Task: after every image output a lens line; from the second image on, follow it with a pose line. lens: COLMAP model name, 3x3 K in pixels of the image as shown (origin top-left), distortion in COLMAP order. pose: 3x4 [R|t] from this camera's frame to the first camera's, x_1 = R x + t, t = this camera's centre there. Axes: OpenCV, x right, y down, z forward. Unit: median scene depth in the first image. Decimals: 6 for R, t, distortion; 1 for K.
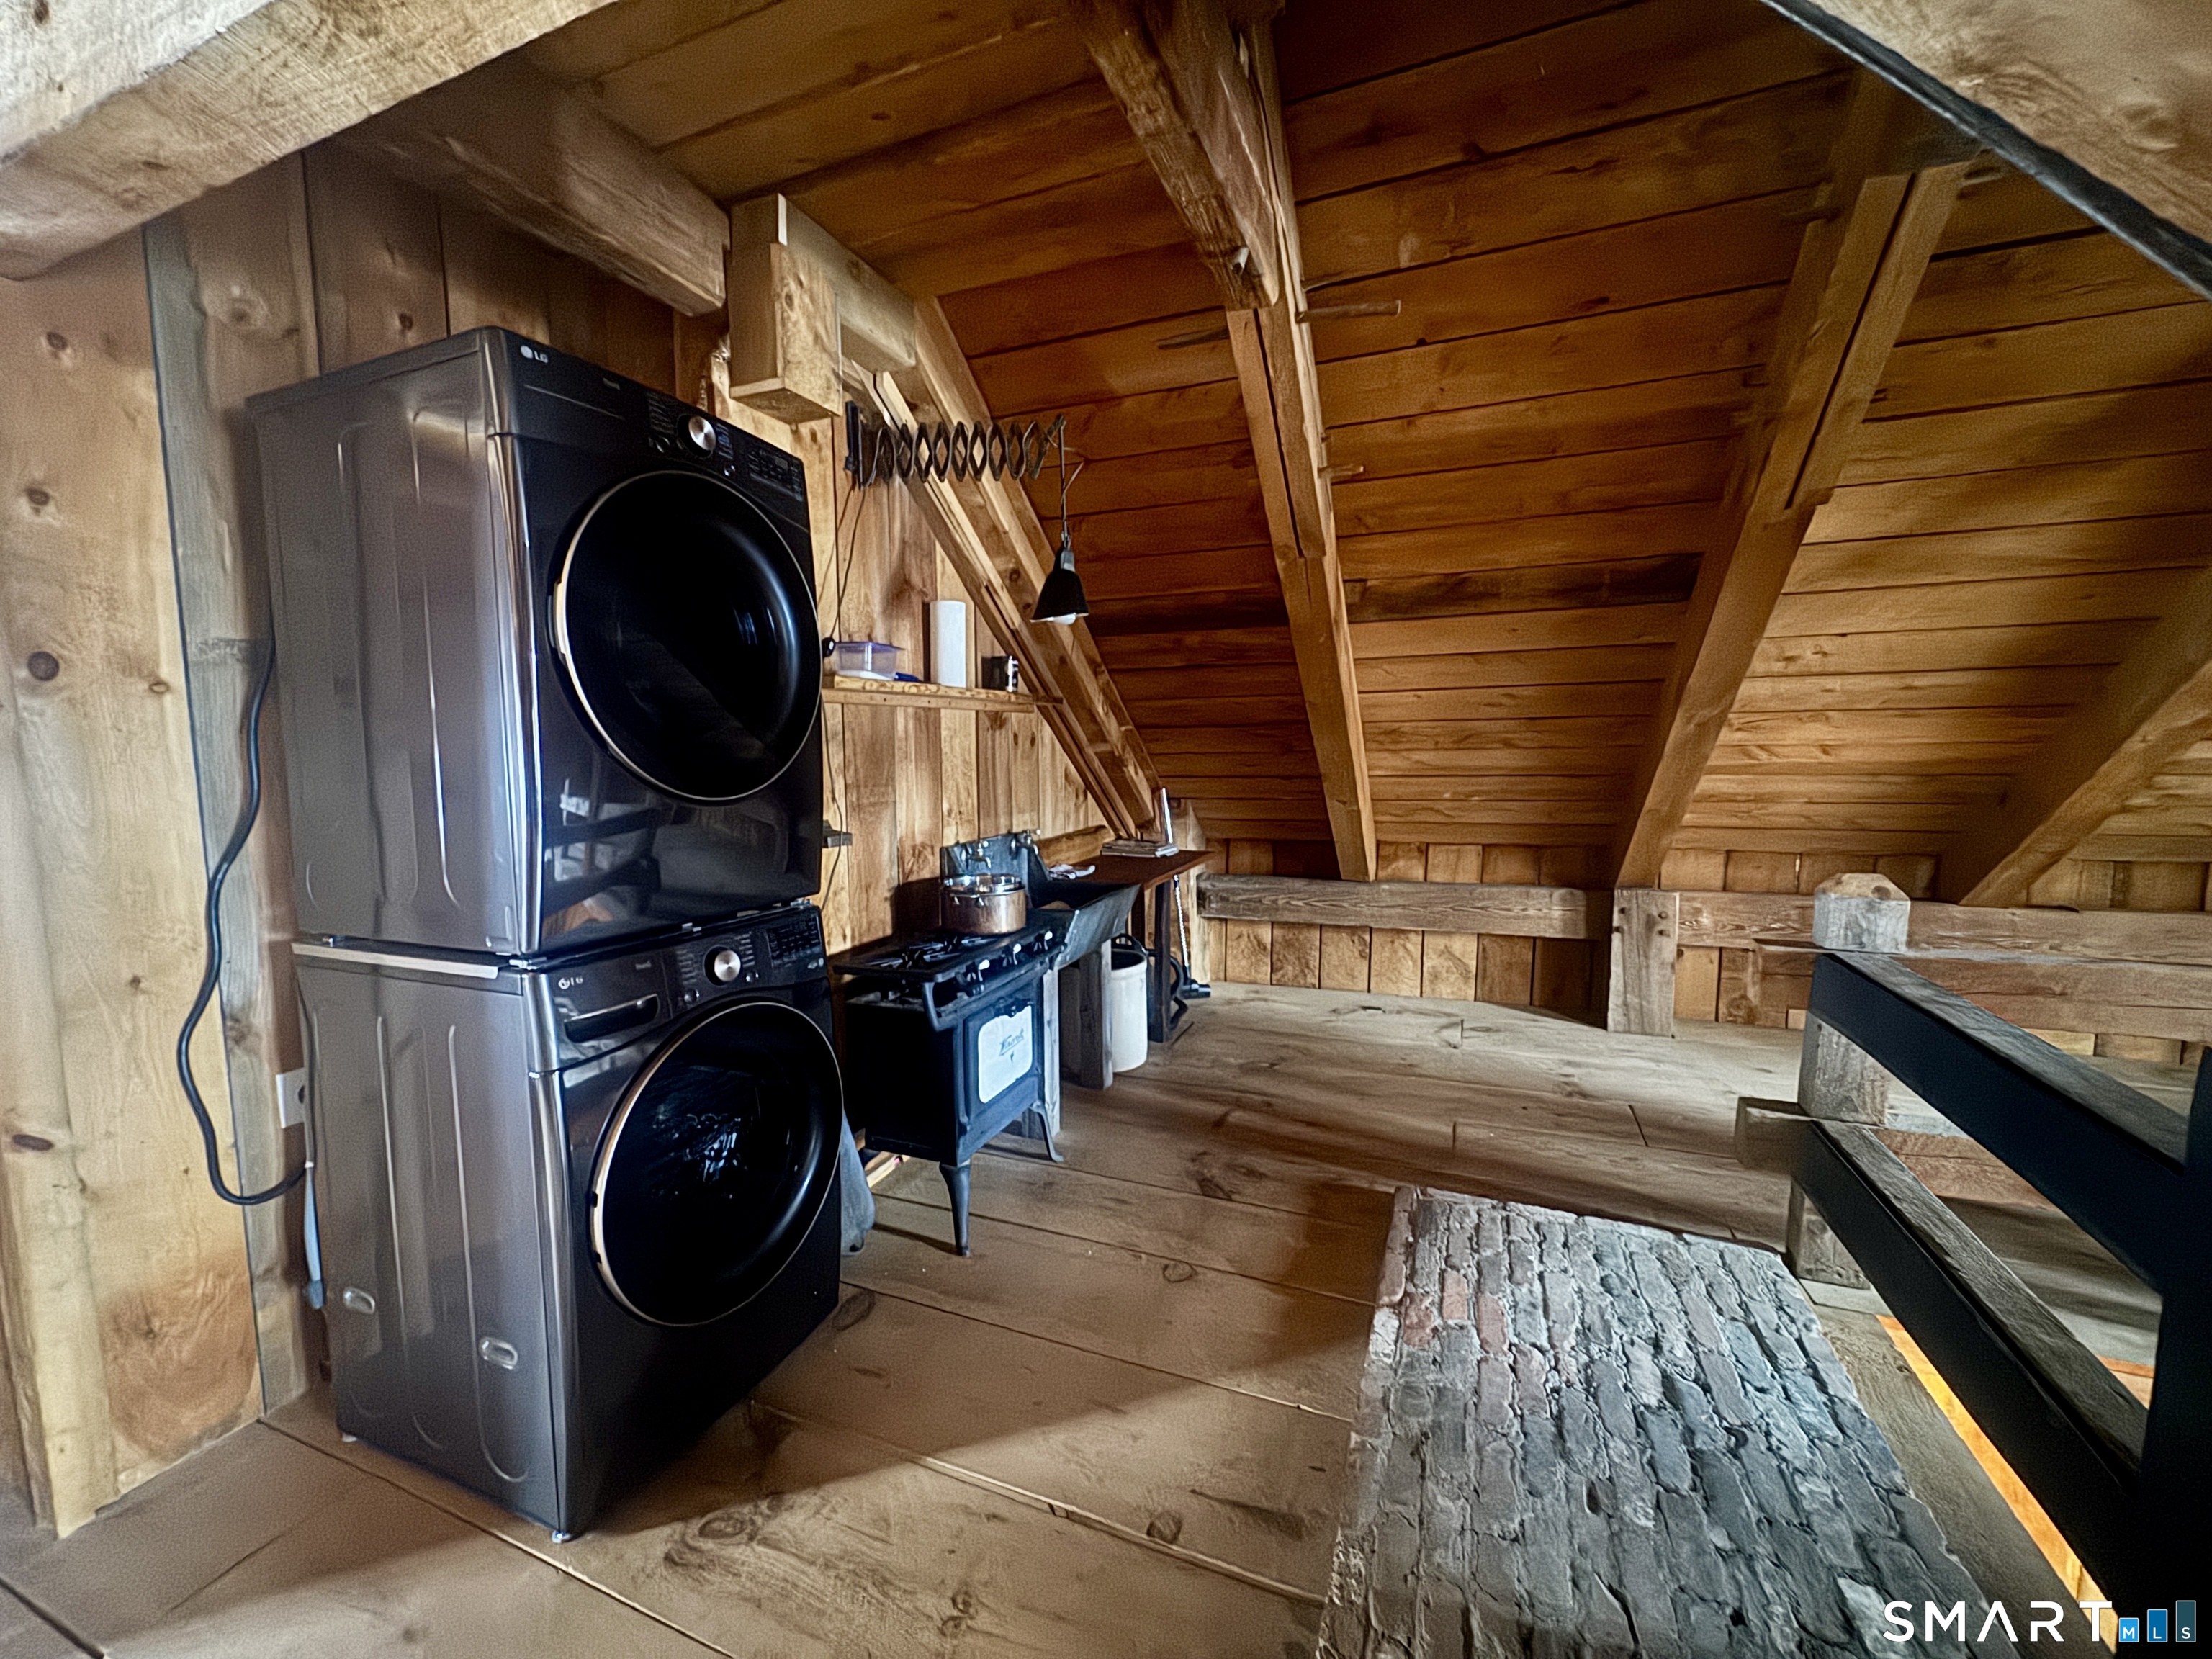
lens RADIAL K [[885.6, 0, 1115.6], [0, 885.6, 826.3], [0, 0, 1]] dist [-0.004004, 0.000131]
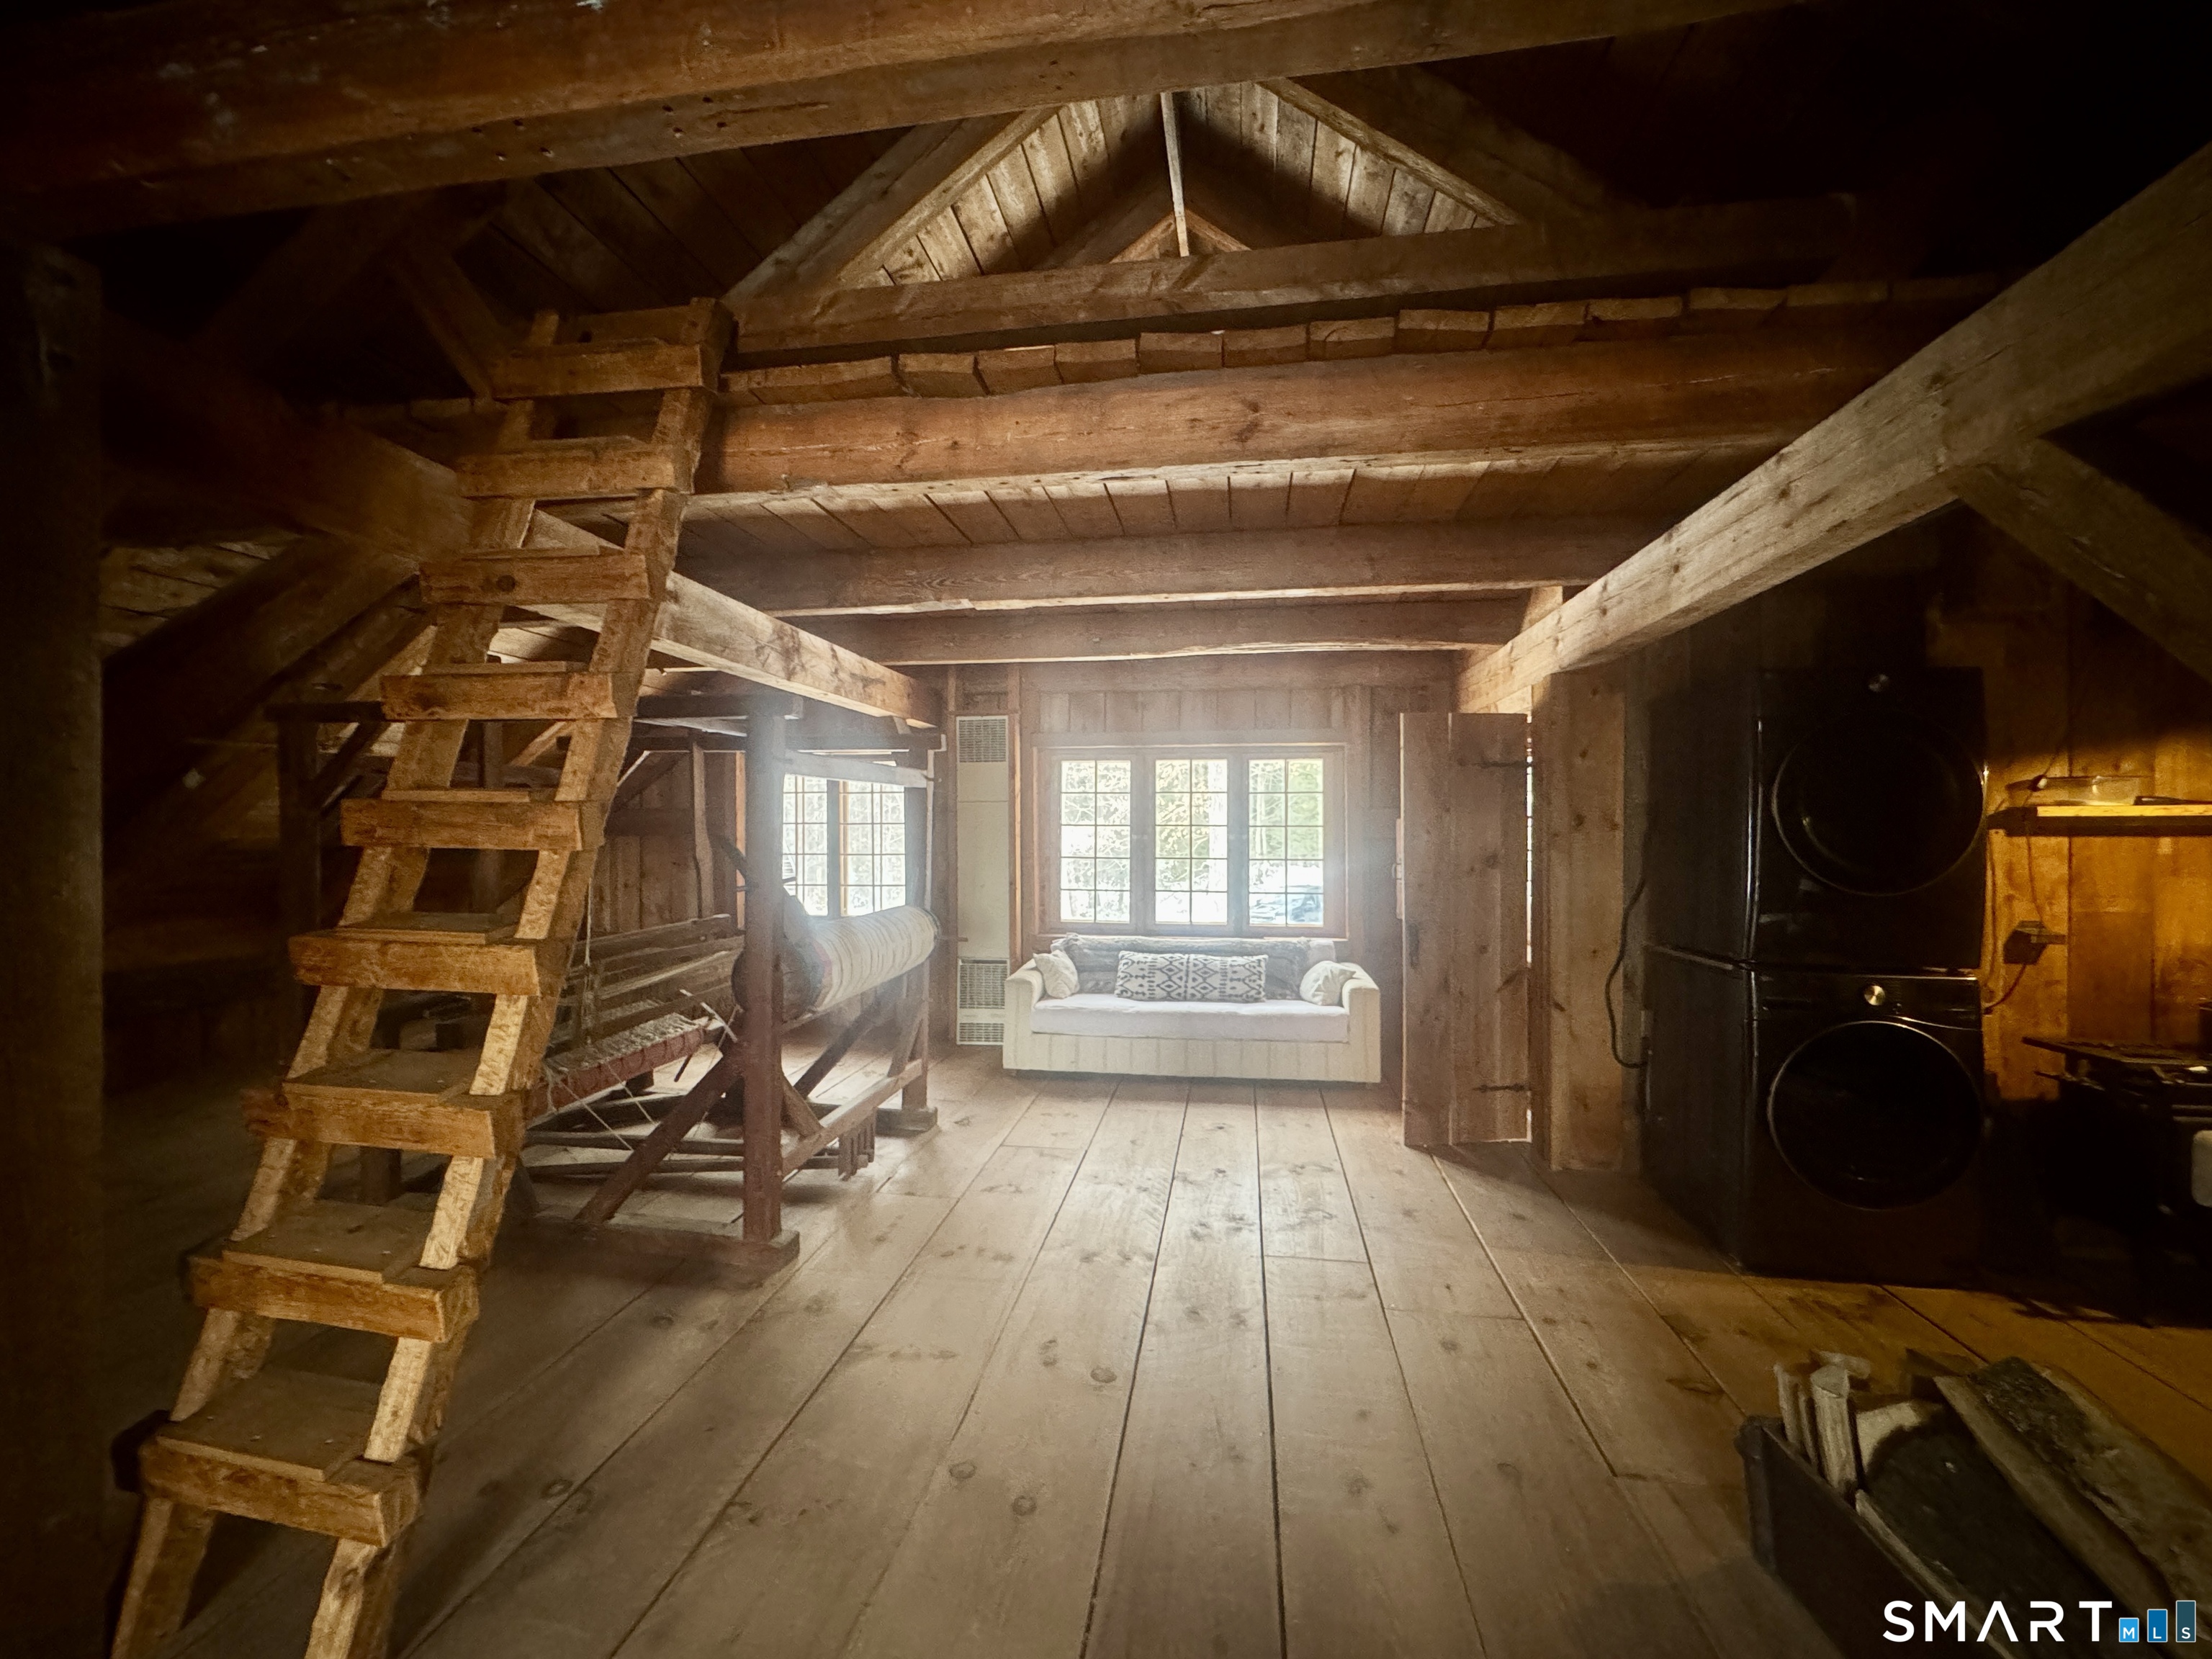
lens RADIAL K [[885.6, 0, 1112.8], [0, 885.6, 830.1], [0, 0, 1]] dist [-0.004004, 0.000131]
pose [[0.248902, 0.011372, -0.968462, 0.848252], [-0.093583, 0.995535, -0.012362, 0.004045], [0.963997, 0.093709, 0.248855, -0.858565]]
